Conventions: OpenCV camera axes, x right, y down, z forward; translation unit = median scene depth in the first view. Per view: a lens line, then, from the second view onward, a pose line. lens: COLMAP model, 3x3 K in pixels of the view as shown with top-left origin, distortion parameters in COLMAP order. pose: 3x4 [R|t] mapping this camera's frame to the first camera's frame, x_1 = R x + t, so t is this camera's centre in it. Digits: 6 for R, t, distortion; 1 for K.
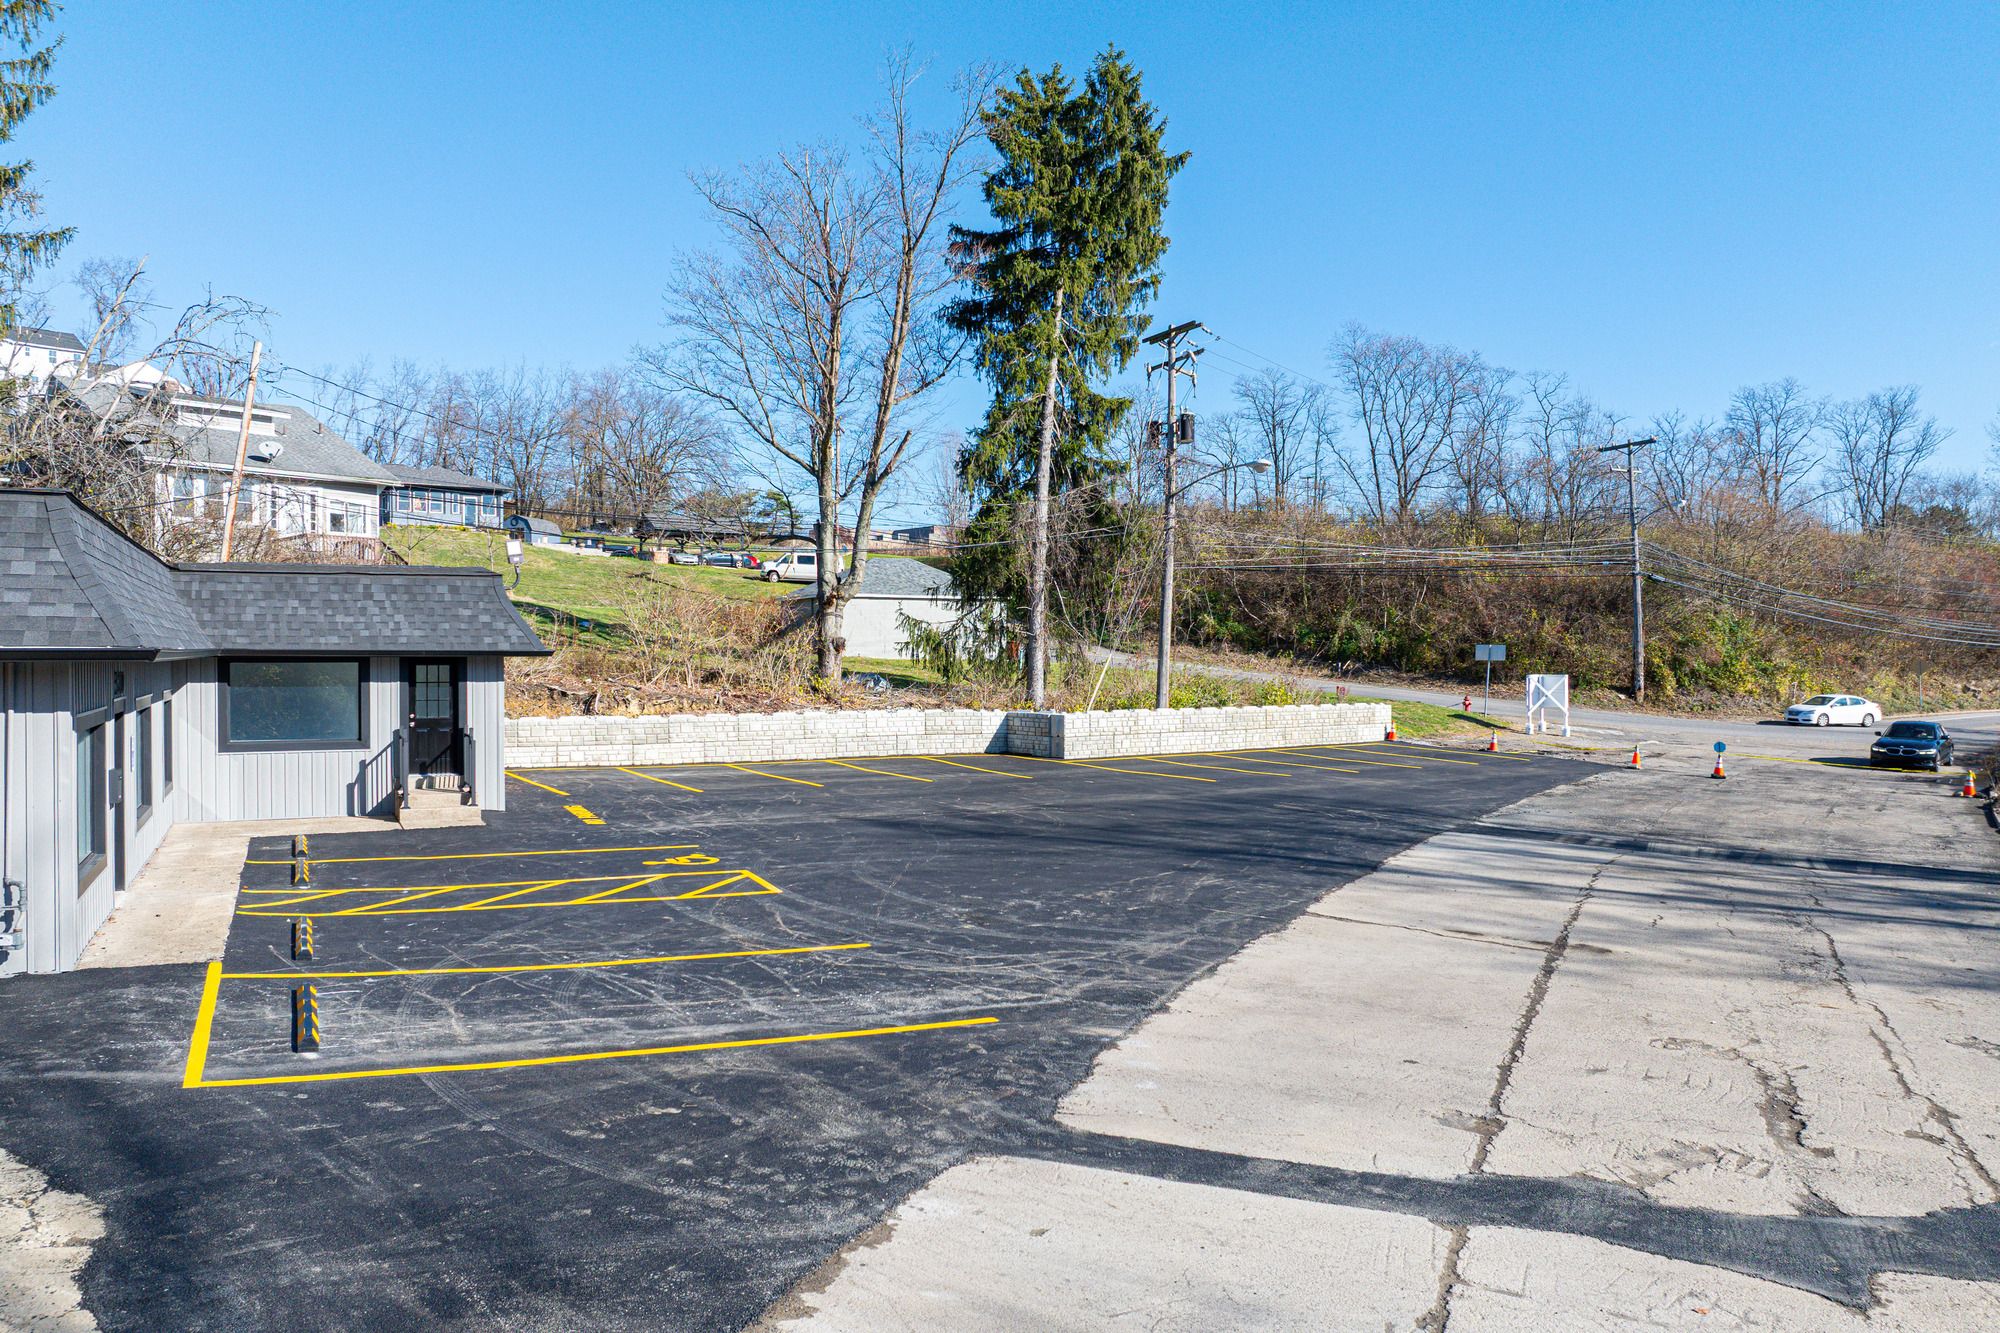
lens RADIAL K [[1411.9, 0, 1009.4], [0, 1411.9, 679.5], [0, 0, 1]] dist [-0.052950, 0.026803]
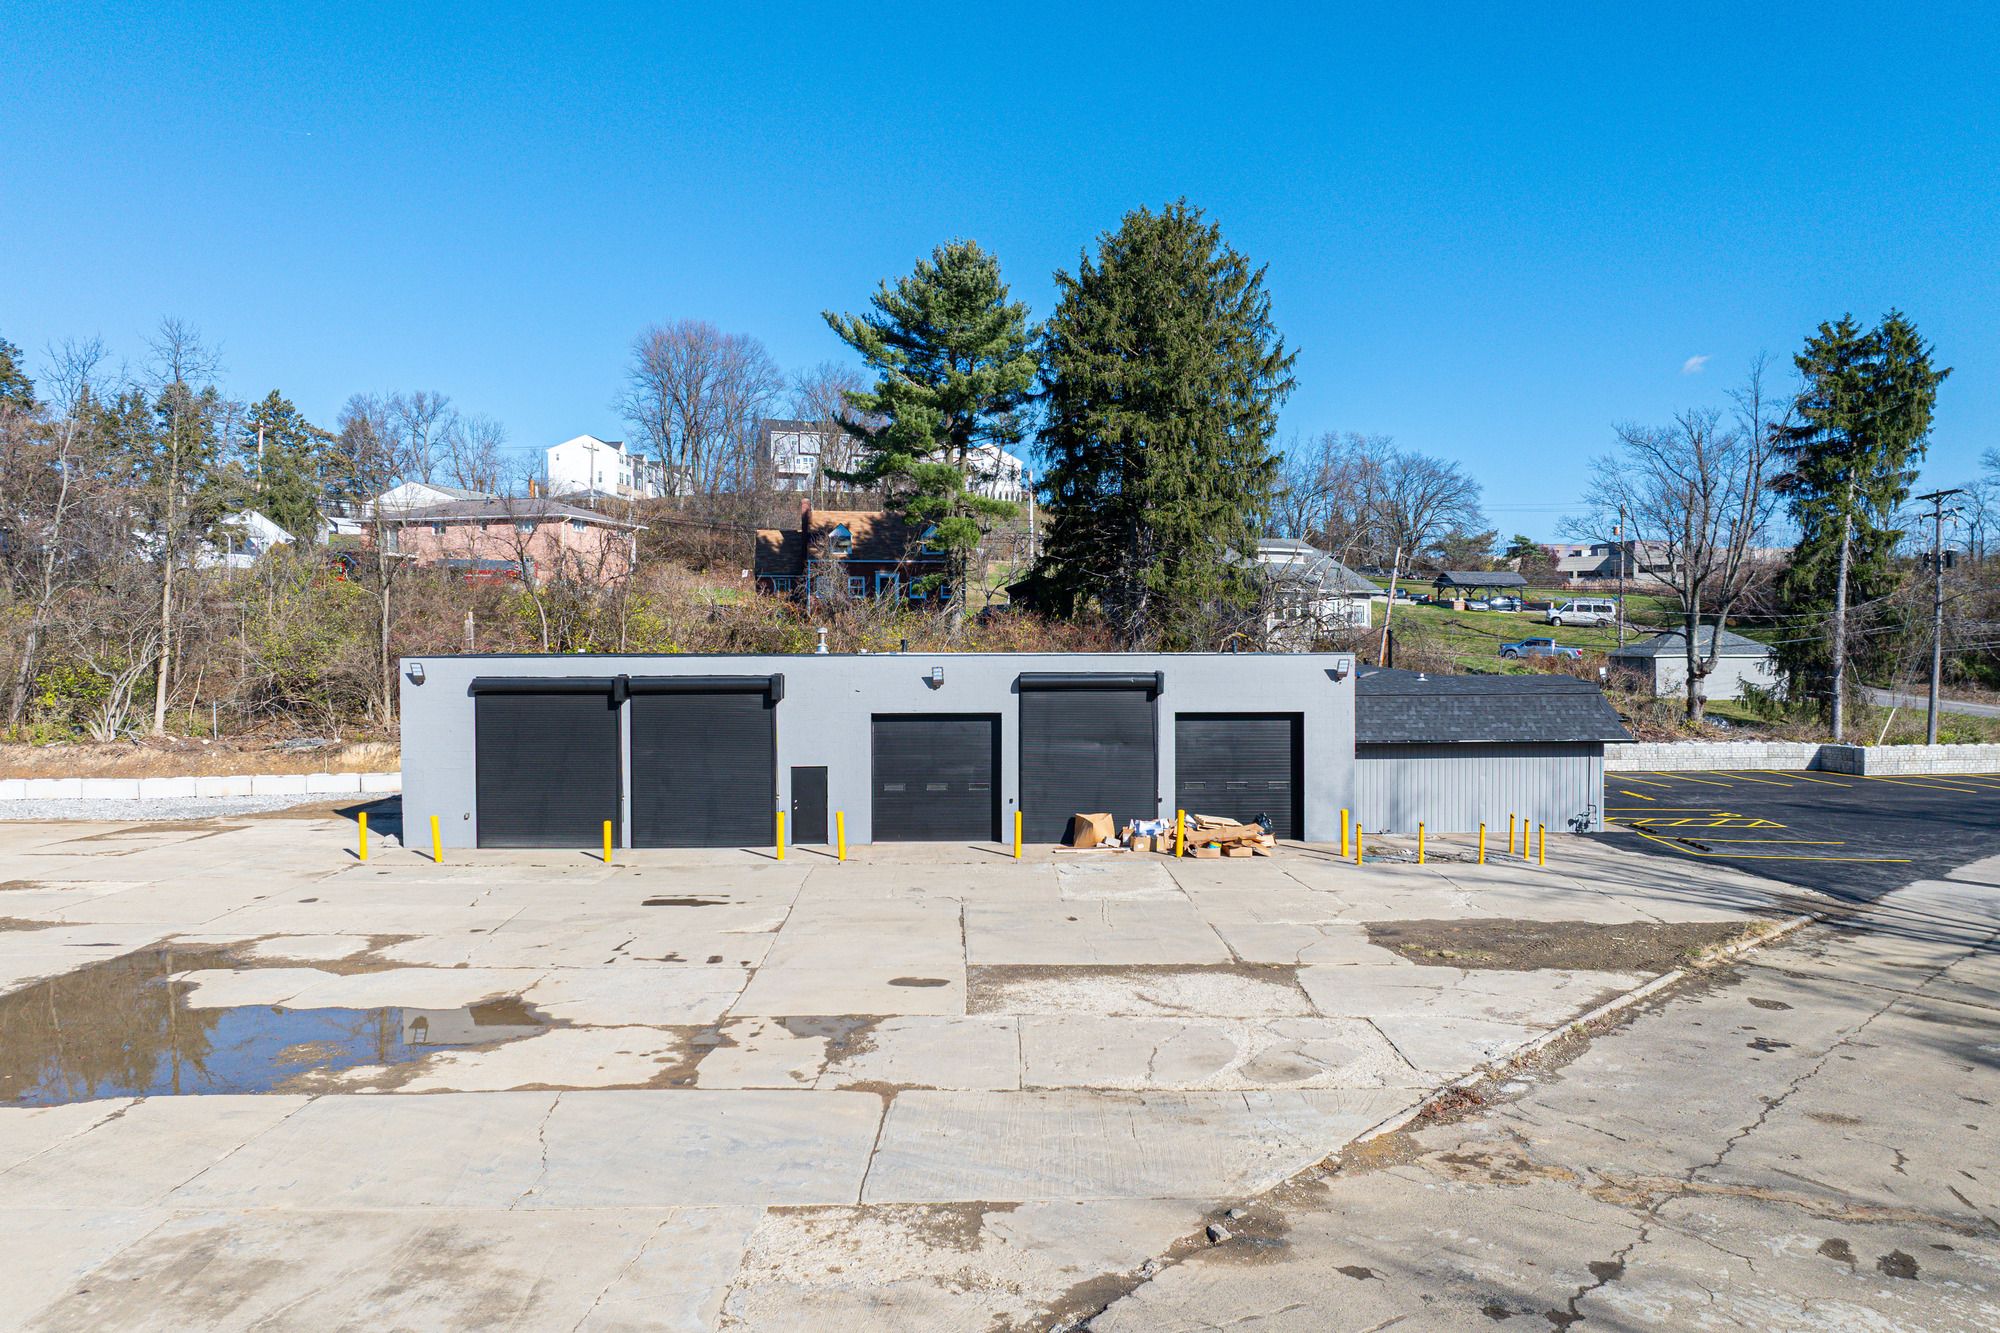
lens RADIAL K [[1411.9, 0, 1001.4], [0, 1411.9, 660.4], [0, 0, 1]] dist [-0.052950, 0.026803]
pose [[0.899650, 0.003374, -0.436599, -0.137683], [-0.008144, 0.999926, -0.009055, -0.046451], [0.436537, 0.011702, 0.899610, -0.760469]]
